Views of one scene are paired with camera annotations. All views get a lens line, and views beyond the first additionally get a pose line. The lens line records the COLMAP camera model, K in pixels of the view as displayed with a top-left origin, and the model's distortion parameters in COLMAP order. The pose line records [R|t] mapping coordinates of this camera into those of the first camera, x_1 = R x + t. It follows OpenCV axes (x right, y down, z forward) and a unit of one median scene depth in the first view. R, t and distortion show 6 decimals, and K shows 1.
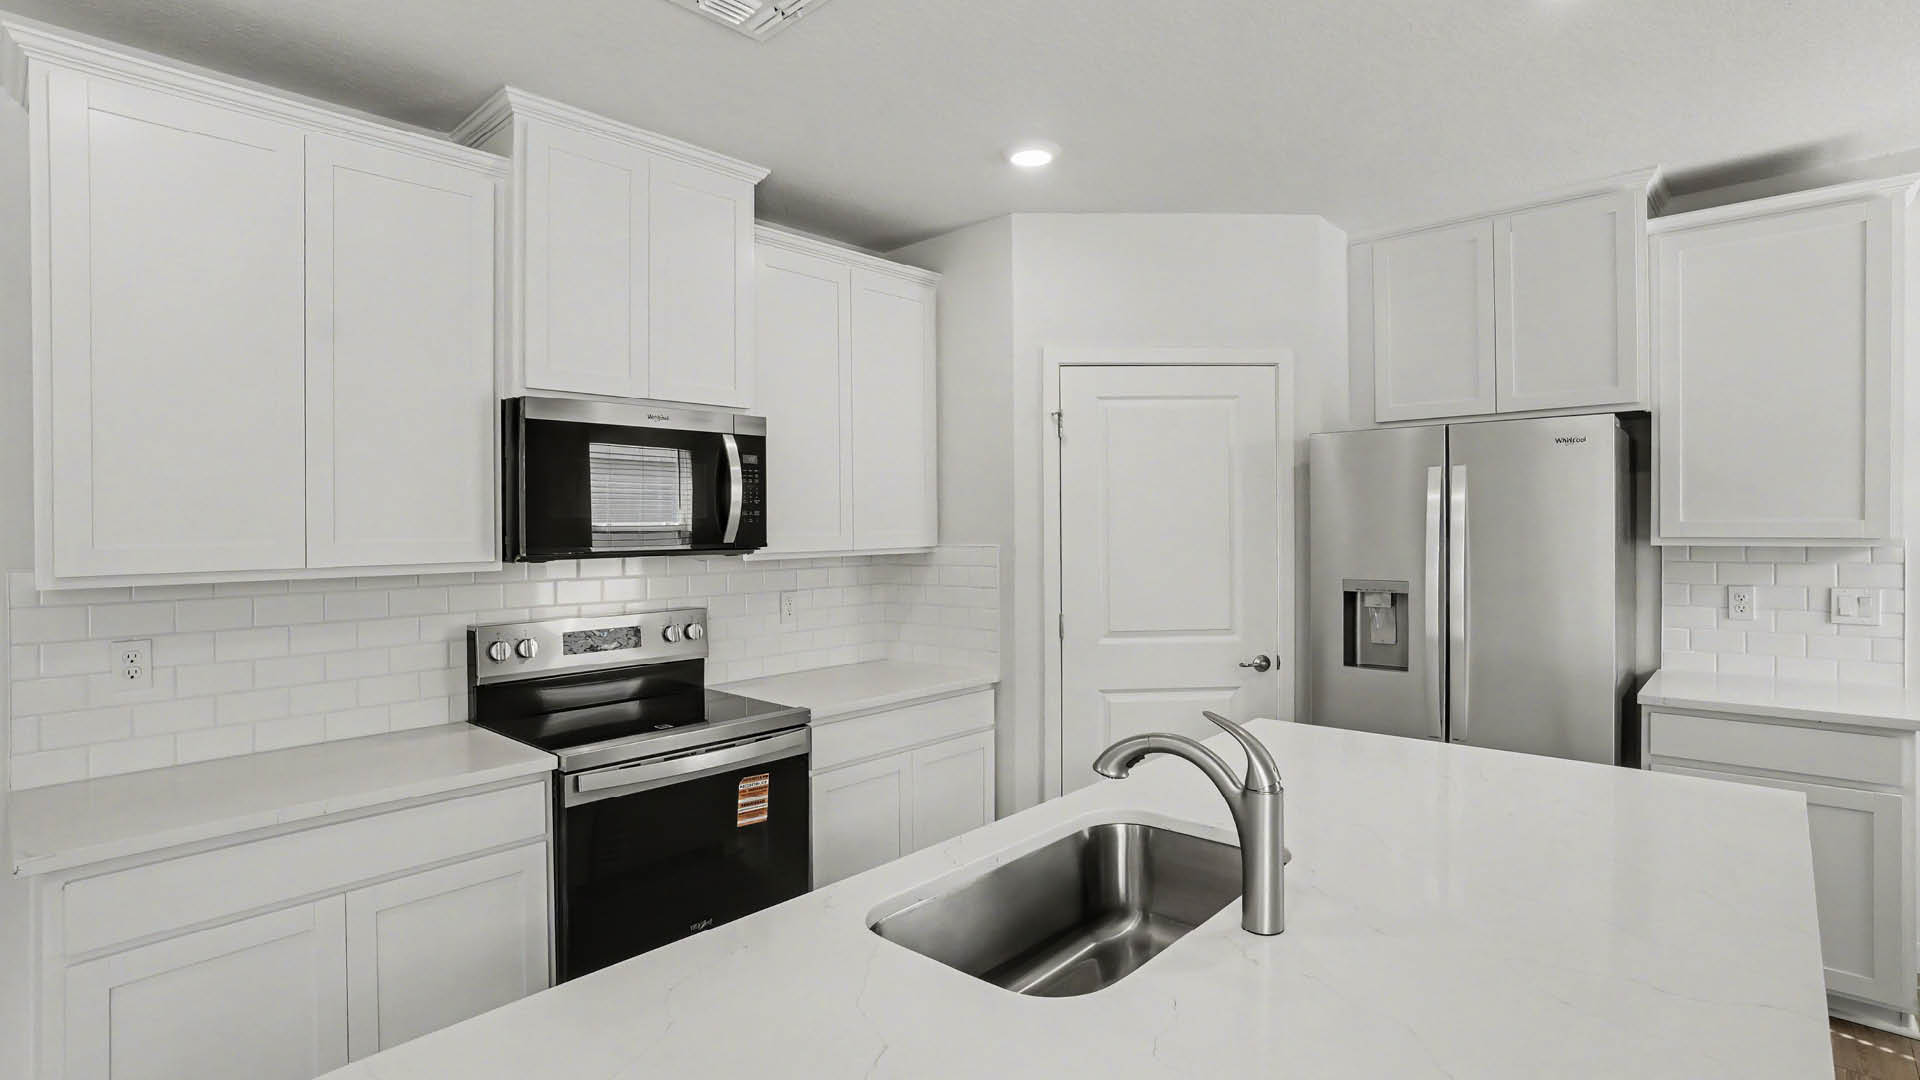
lens RADIAL K [[901.2, 0, 964.9], [0, 901.2, 541.5], [0, 0, 1]] dist [0.000434, 0.000415]
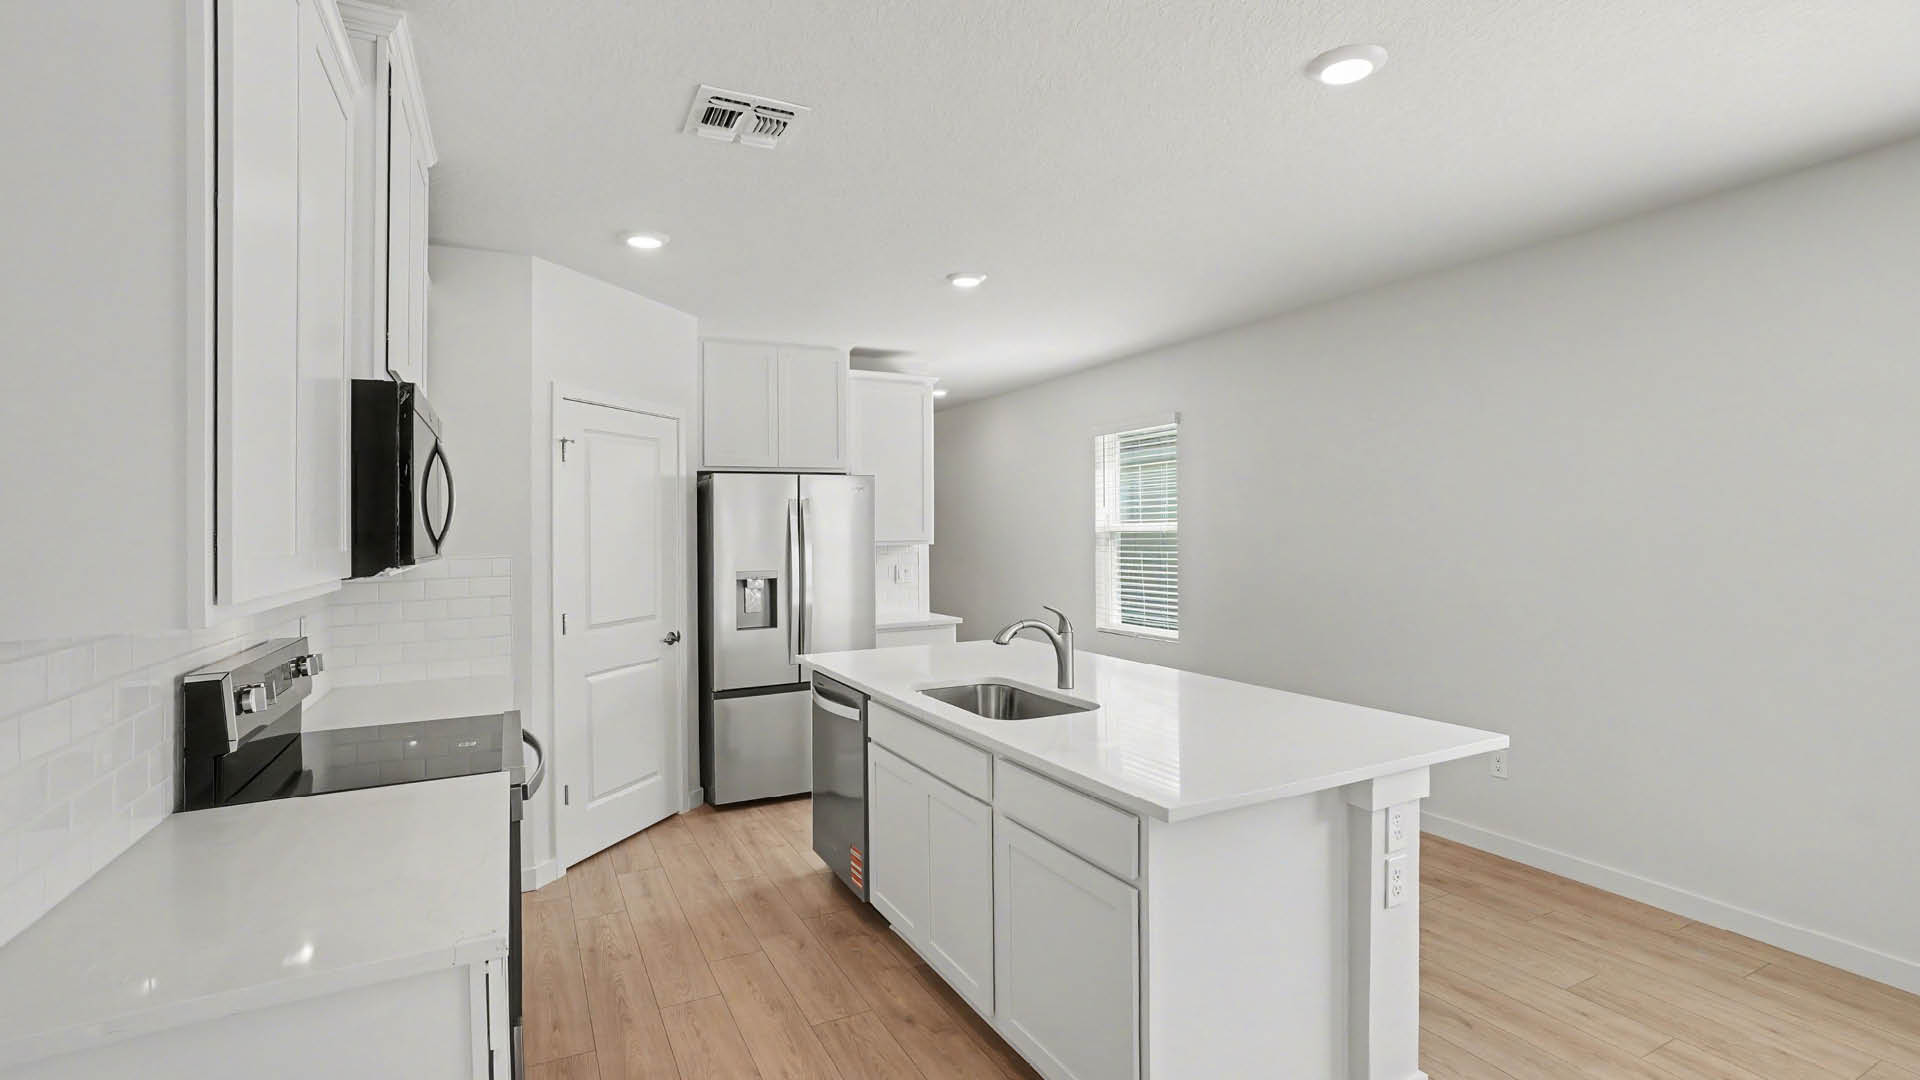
lens RADIAL K [[901.2, 0, 939.9], [0, 901.2, 528.8], [0, 0, 1]] dist [0.000434, 0.000415]
pose [[0.380323, 0.003838, 0.924846, -0.882328], [0.027024, 0.999518, -0.015261, 0.002101], [-0.924459, 0.030797, 0.380036, 0.135236]]
